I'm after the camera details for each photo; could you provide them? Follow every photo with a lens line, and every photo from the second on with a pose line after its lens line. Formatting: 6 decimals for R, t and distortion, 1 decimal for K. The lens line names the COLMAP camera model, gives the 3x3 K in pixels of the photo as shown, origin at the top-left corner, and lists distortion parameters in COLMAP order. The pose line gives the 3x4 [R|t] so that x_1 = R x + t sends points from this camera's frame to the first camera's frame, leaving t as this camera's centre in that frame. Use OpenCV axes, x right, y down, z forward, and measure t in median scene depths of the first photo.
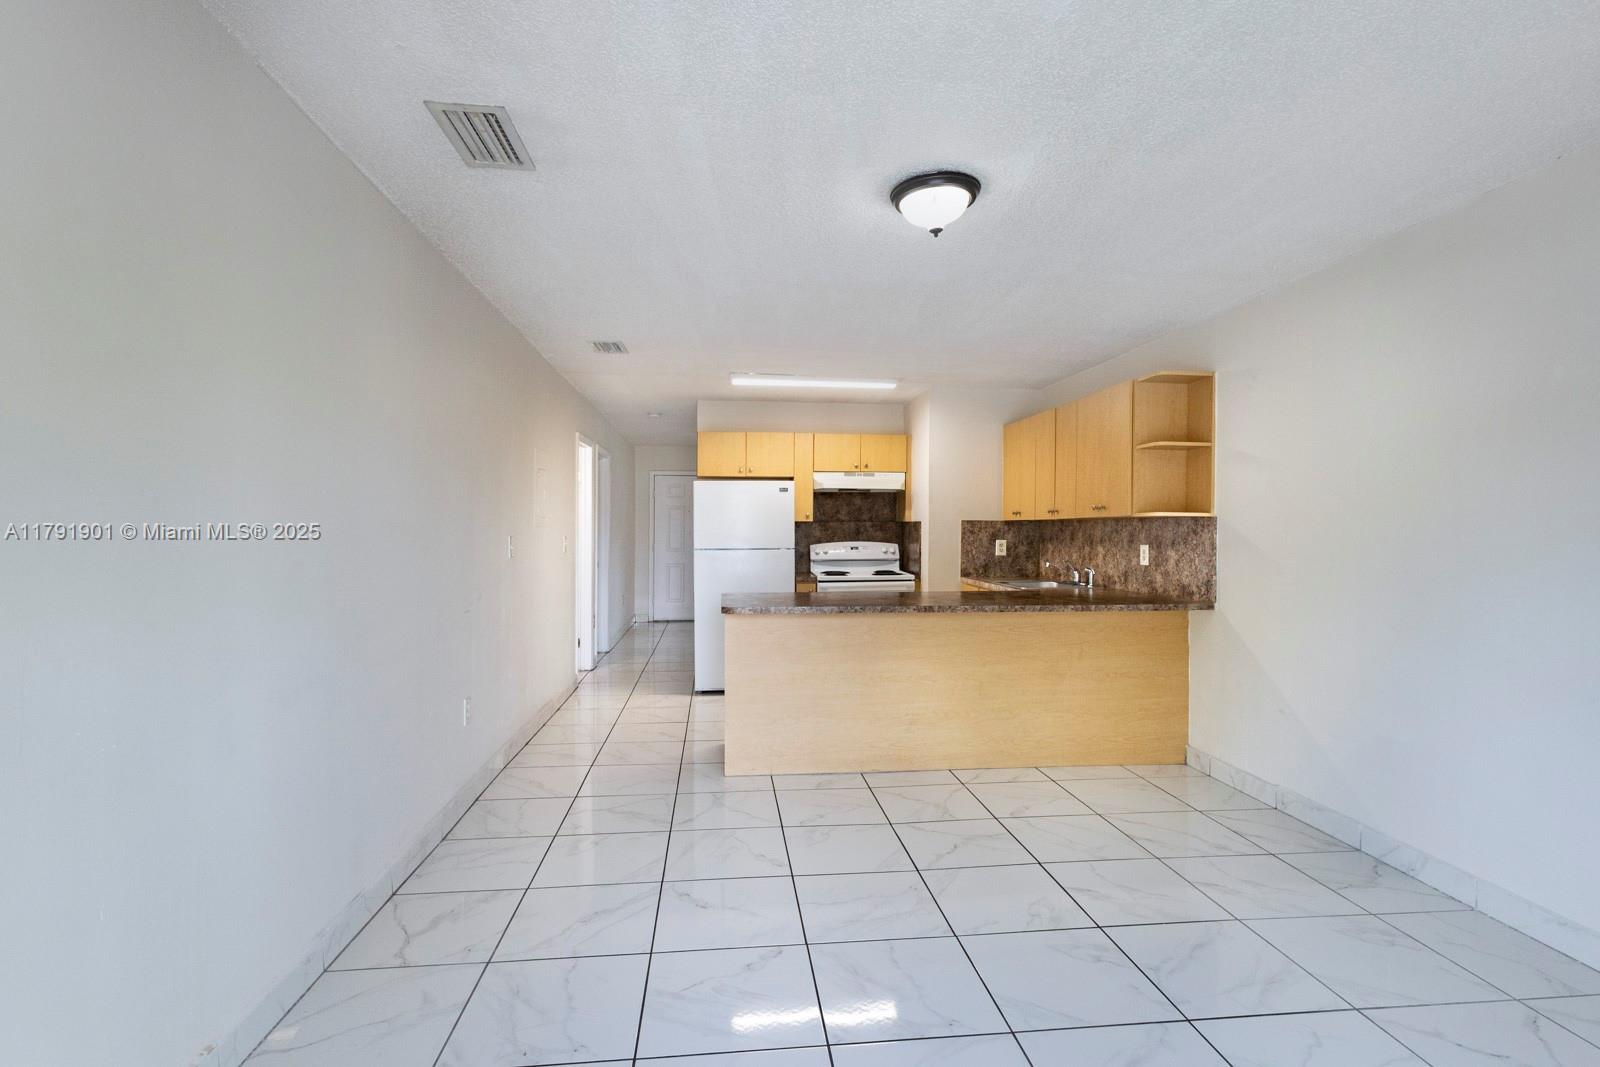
lens RADIAL K [[755.4, 0, 793.4], [0, 755.4, 533.2], [0, 0, 1]] dist [0.004561, 0.000294]
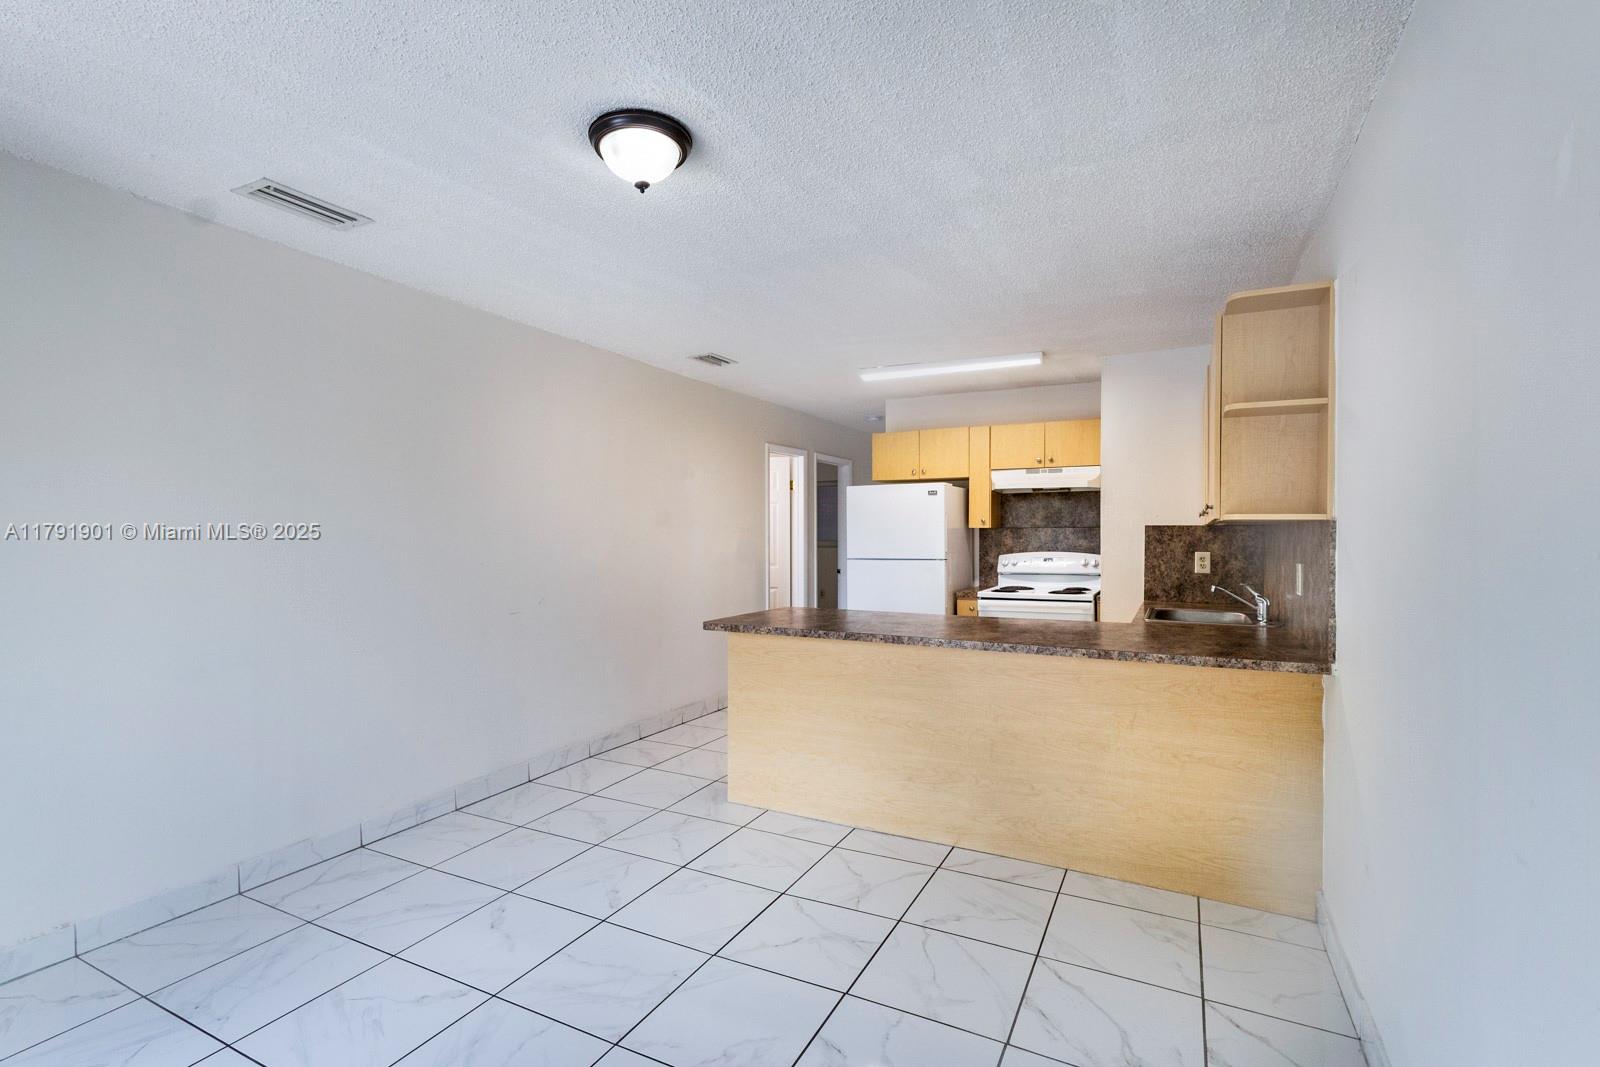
lens RADIAL K [[755.4, 0, 798.8], [0, 755.4, 533.7], [0, 0, 1]] dist [0.004561, 0.000294]
pose [[0.844478, -0.003689, -0.535577, 0.316266], [0.001113, 0.999986, -0.005132, -0.004996], [0.535589, 0.003738, 0.844471, 0.161086]]
